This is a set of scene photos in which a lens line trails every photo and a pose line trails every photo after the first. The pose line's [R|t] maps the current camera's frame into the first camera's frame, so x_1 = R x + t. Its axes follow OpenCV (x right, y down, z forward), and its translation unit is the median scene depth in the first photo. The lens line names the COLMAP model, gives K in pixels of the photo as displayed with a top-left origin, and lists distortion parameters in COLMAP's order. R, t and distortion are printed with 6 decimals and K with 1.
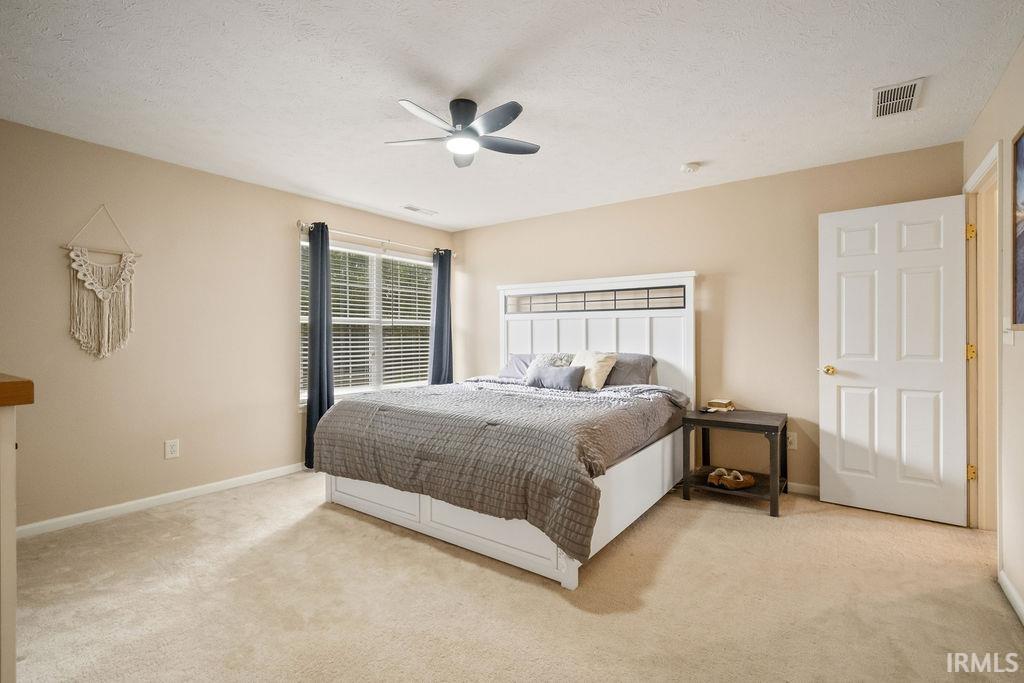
lens RADIAL K [[468.0, 0, 510.7], [0, 468.0, 334.7], [0, 0, 1]] dist [0.003298, 0.000829]
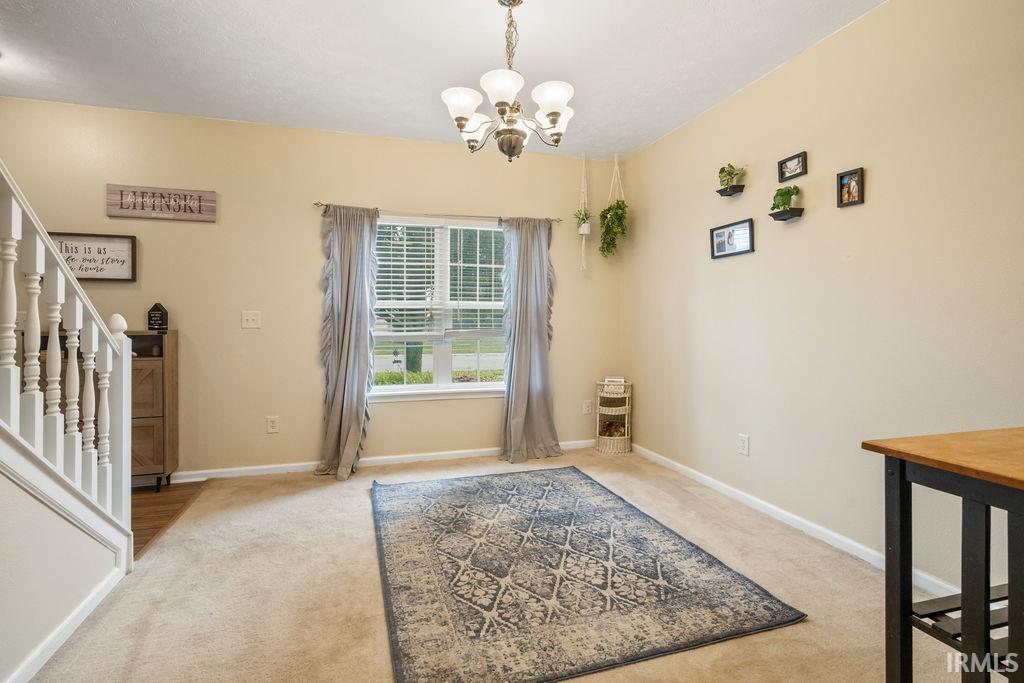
lens RADIAL K [[468.0, 0, 510.7], [0, 468.0, 334.7], [0, 0, 1]] dist [0.003298, 0.000829]
pose [[0.792295, 0.025186, -0.609618, 0.340175], [-0.003725, 0.999329, 0.036446, -0.005892], [0.610127, -0.026605, 0.791857, 0.431481]]
